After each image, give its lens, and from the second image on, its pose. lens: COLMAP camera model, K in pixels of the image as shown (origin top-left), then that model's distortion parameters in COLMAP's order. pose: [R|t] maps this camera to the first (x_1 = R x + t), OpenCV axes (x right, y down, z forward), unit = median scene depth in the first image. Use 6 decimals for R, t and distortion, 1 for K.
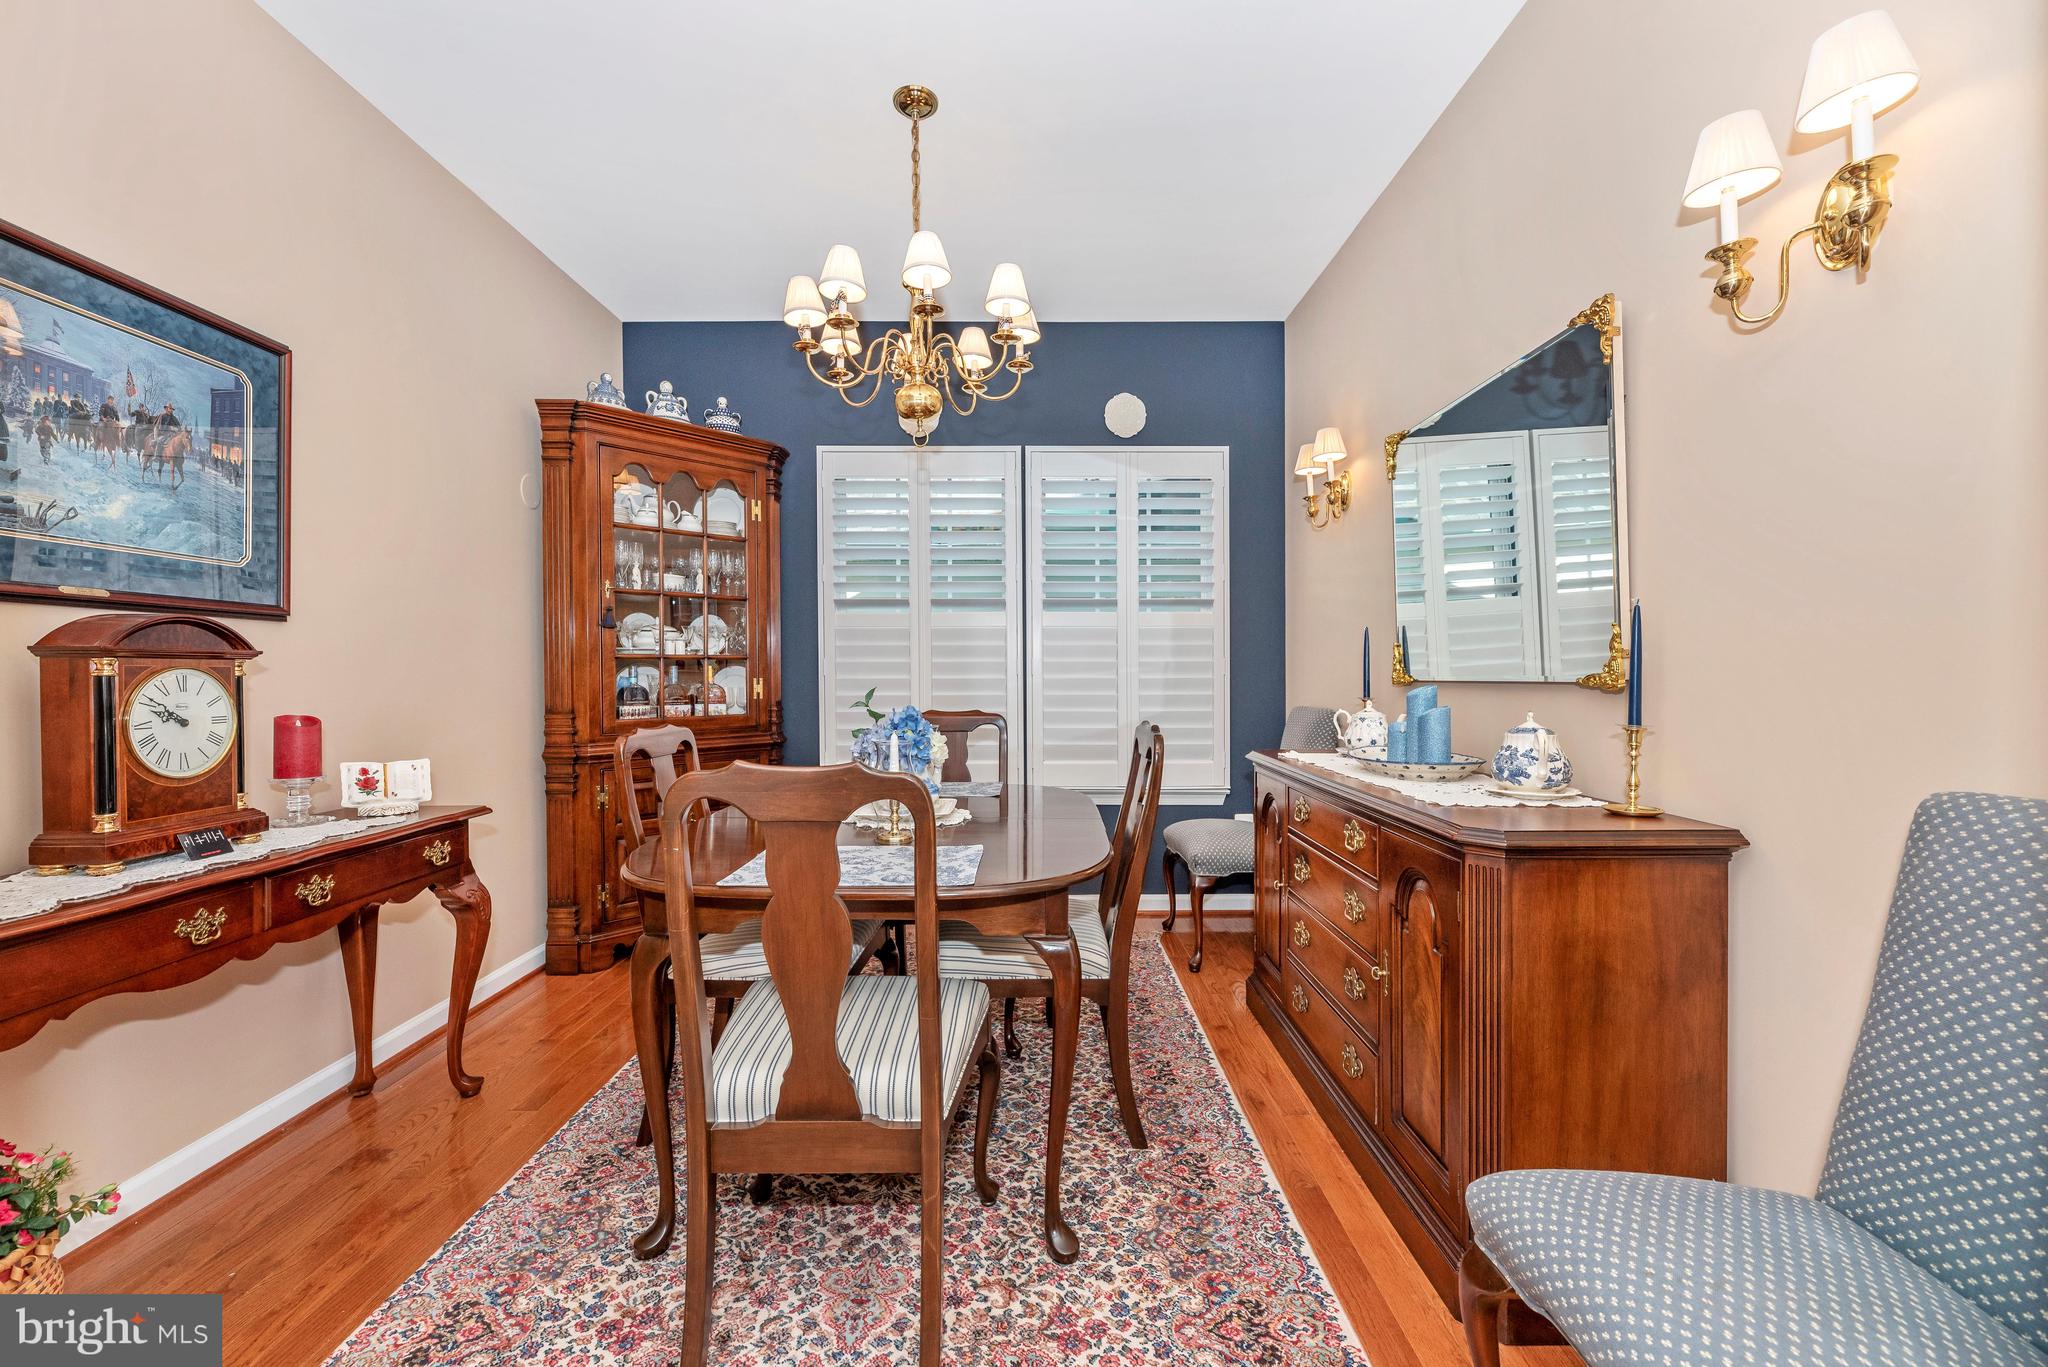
lens RADIAL K [[818.7, 0, 1022.5], [0, 818.7, 676.5], [0, 0, 1]] dist [0.000179, 0.000147]
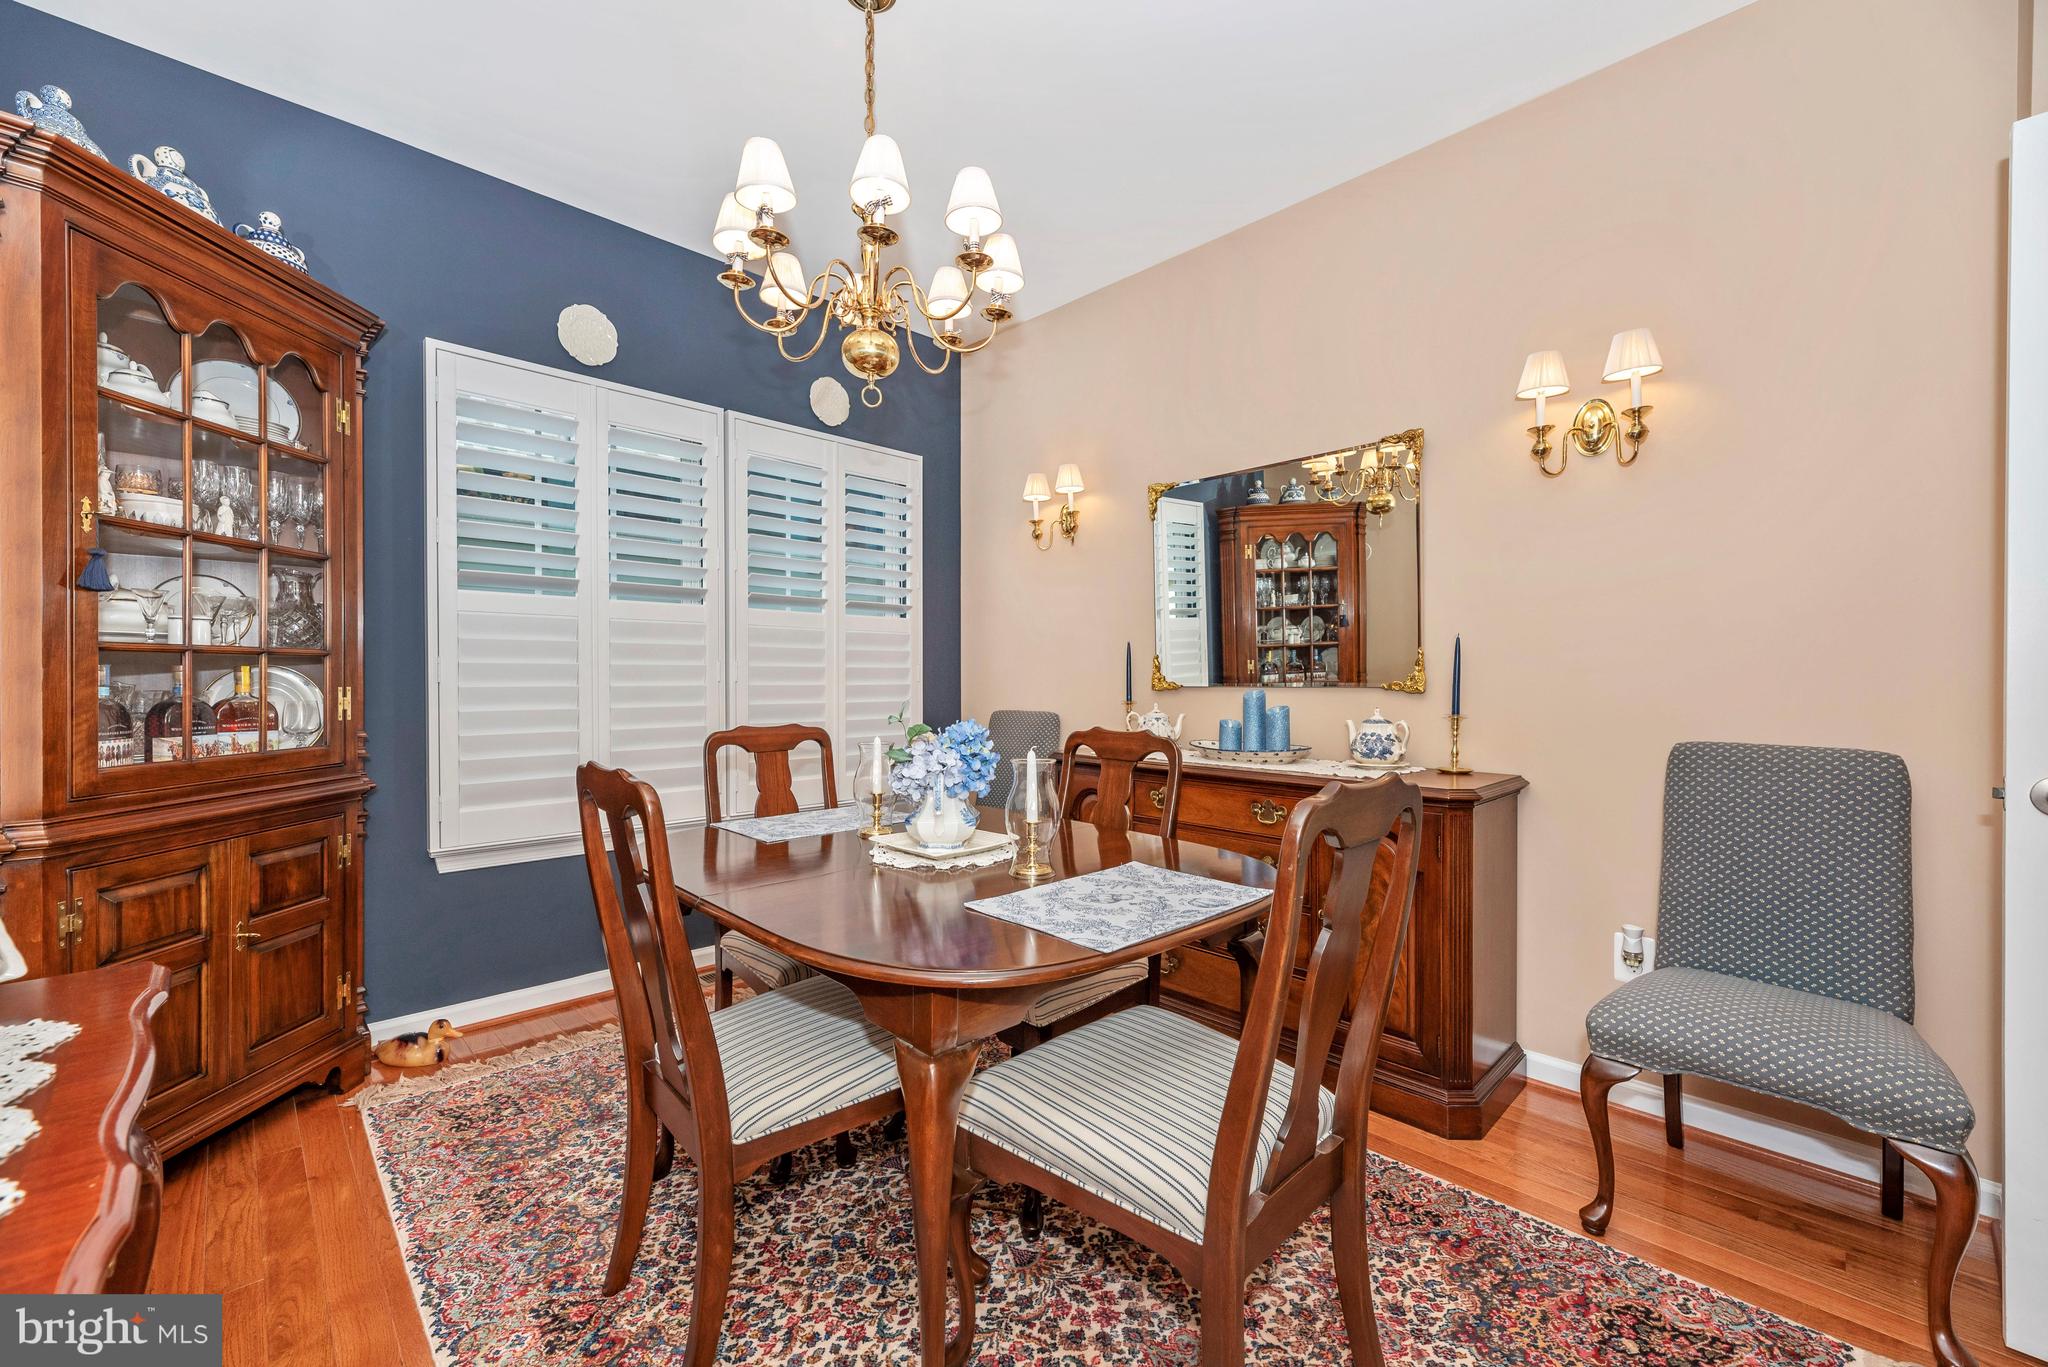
lens RADIAL K [[815.8, 0, 1024.0], [0, 815.8, 683.5], [0, 0, 1]] dist [0.000218, 0.000236]
pose [[0.718354, 0.000355, 0.695678, -0.463756], [0.000014, 1.000000, -0.000524, -0.000293], [-0.695678, 0.000386, 0.718354, 0.237699]]
